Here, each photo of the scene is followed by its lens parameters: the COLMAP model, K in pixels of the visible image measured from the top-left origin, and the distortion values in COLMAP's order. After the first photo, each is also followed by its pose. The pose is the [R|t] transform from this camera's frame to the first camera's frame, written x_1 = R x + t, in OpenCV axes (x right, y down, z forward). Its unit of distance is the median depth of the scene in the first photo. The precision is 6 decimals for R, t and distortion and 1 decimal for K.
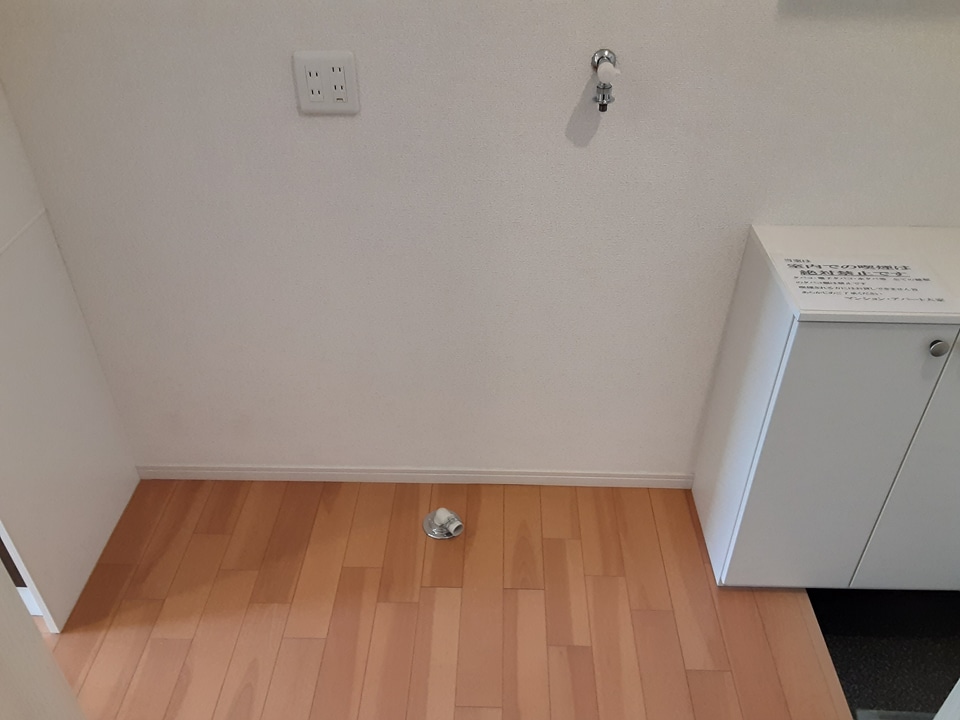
lens RADIAL K [[773.2, 0, 484.8], [0, 773.2, 362.2], [0, 0, 1]] dist [0.064168, -0.079487]
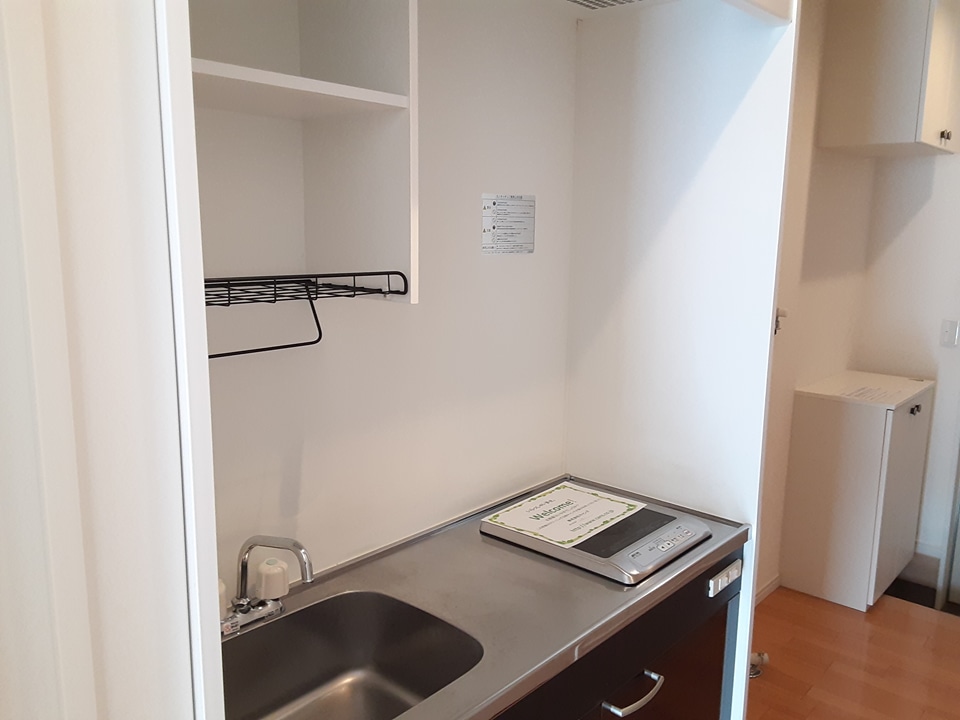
lens RADIAL K [[773.2, 0, 484.8], [0, 773.2, 359.9], [0, 0, 1]] dist [0.064168, -0.079487]
pose [[0.643684, -0.129205, 0.754305, -1.623928], [0.448427, 0.862389, -0.234944, -0.150778], [-0.620148, 0.489481, 0.613045, 0.339883]]
